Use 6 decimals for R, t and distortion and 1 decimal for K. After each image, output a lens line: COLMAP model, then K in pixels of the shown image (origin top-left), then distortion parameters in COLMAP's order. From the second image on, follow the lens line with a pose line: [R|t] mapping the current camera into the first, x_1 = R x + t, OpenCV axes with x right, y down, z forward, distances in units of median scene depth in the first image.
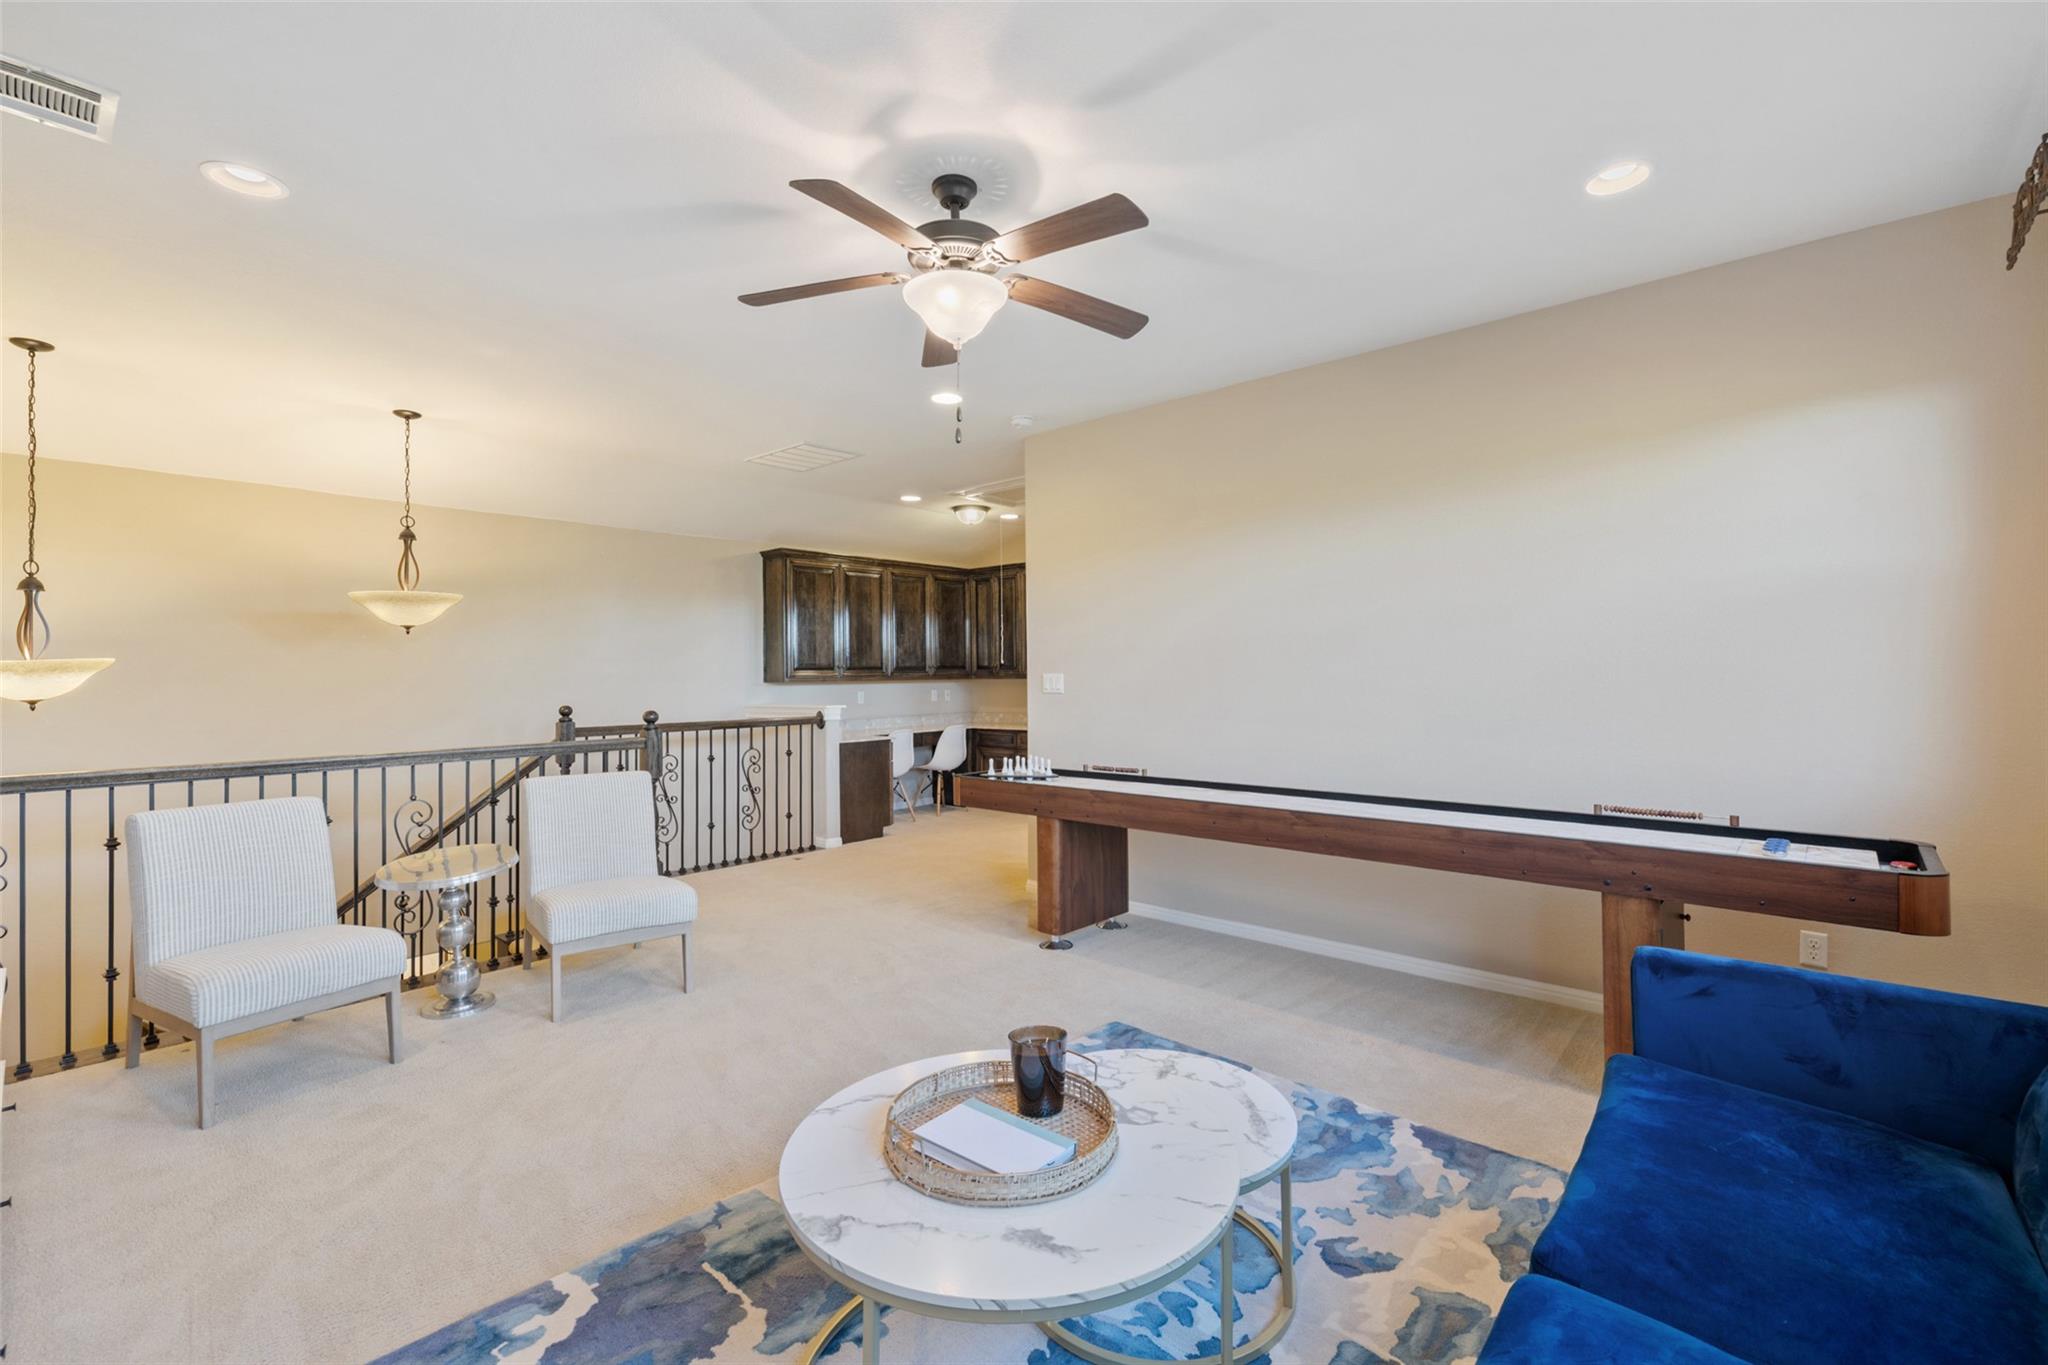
lens RADIAL K [[868.8, 0, 1030.8], [0, 868.8, 673.8], [0, 0, 1]] dist [0.008013, -0.000424]
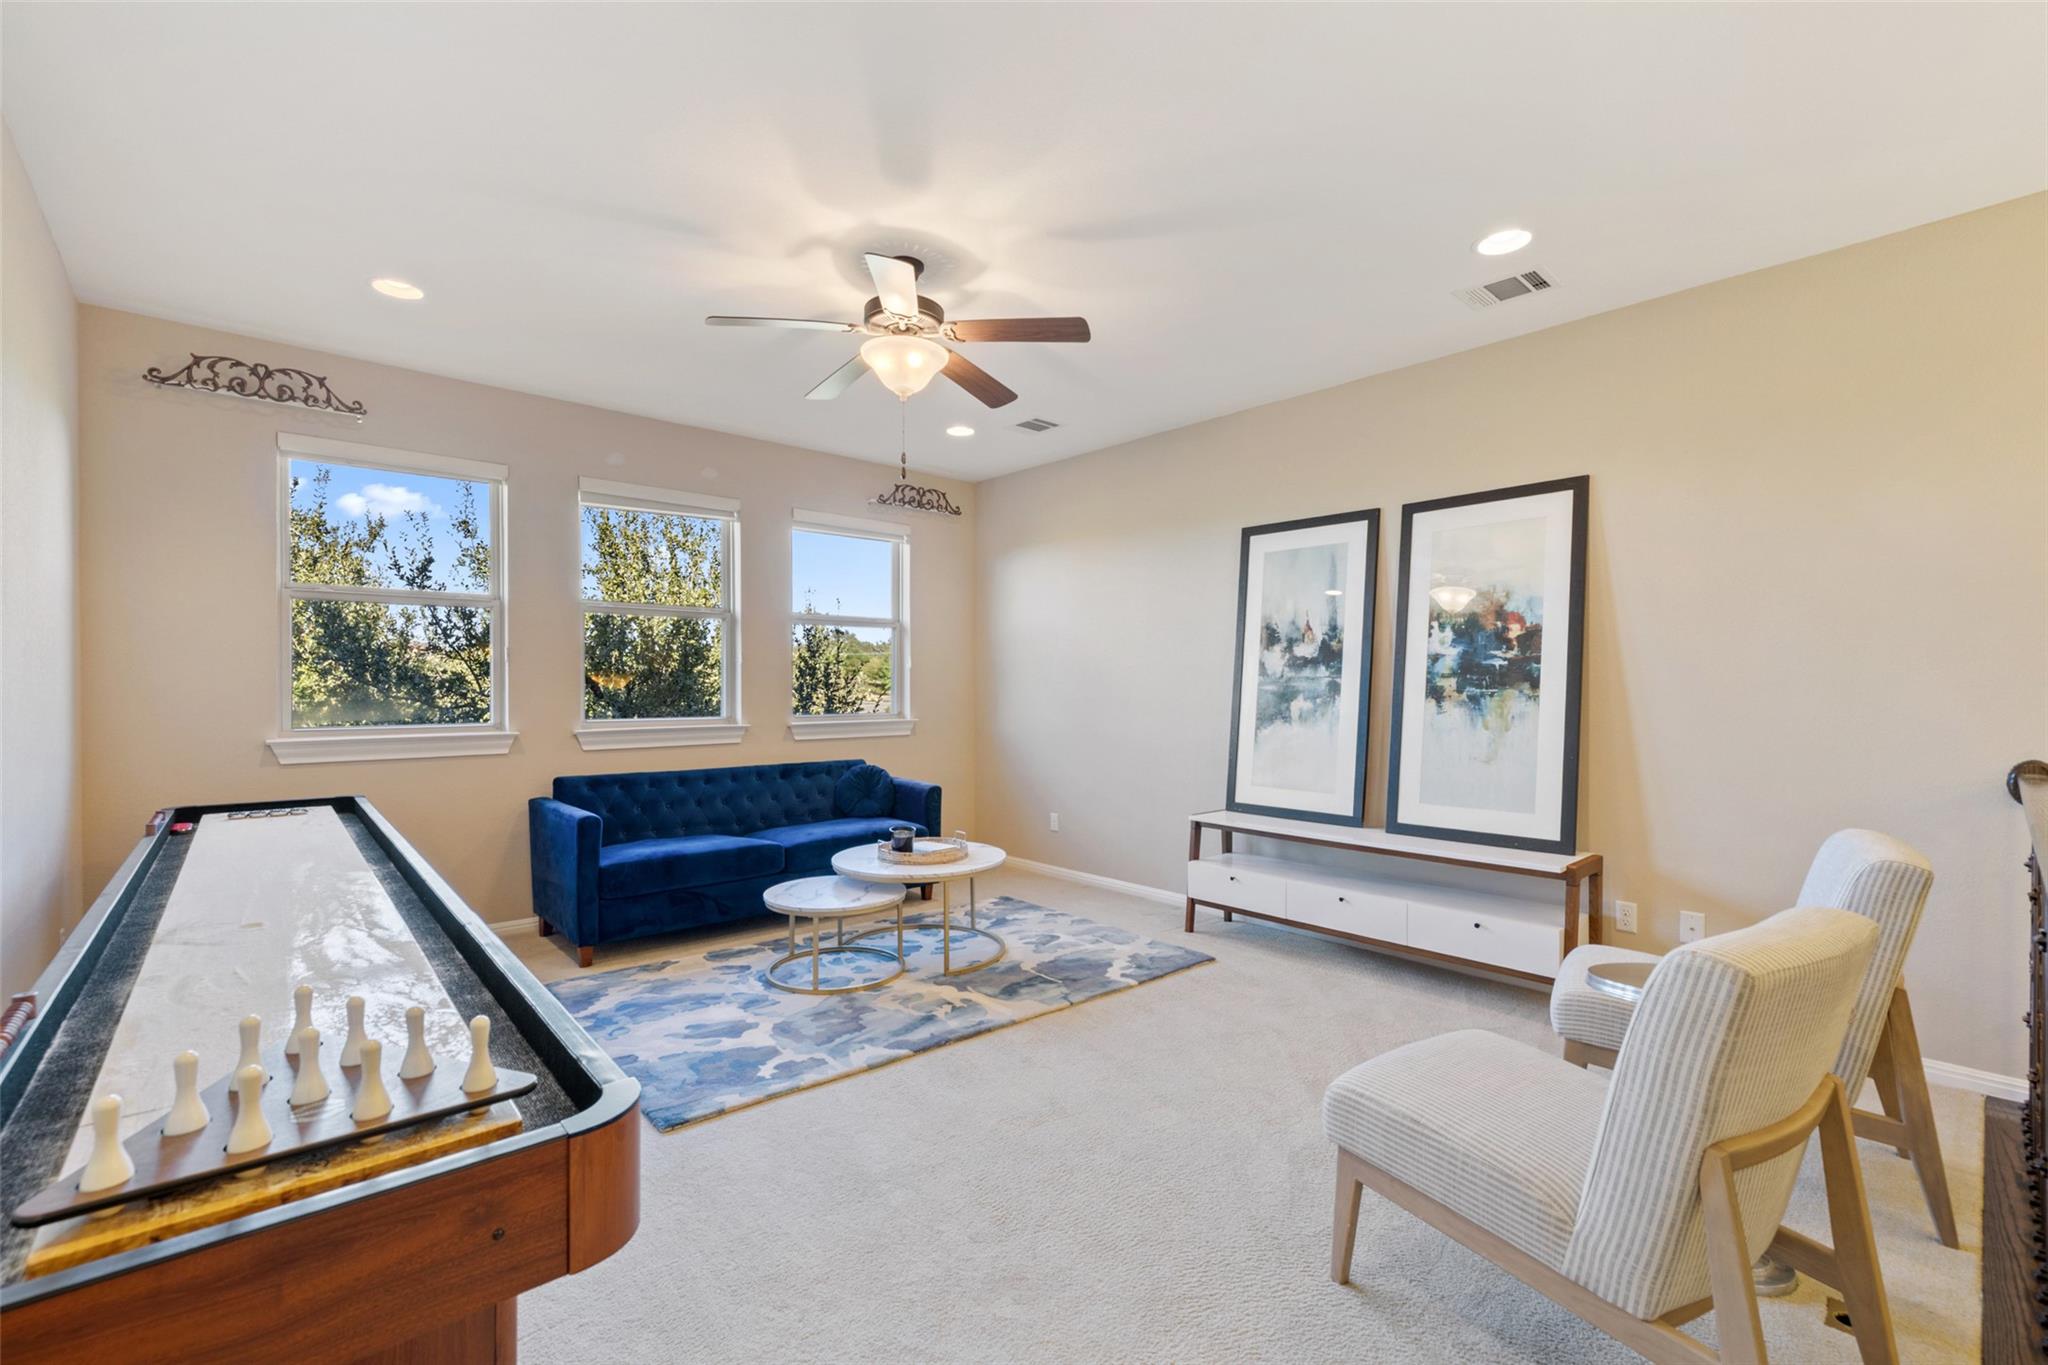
lens RADIAL K [[868.8, 0, 1020.5], [0, 868.8, 679.5], [0, 0, 1]] dist [0.008013, -0.000424]
pose [[-0.993243, 0.005084, 0.115943, -0.120227], [0.005535, 0.999978, 0.003569, 0.002059], [-0.115923, 0.004187, -0.993249, 0.682804]]
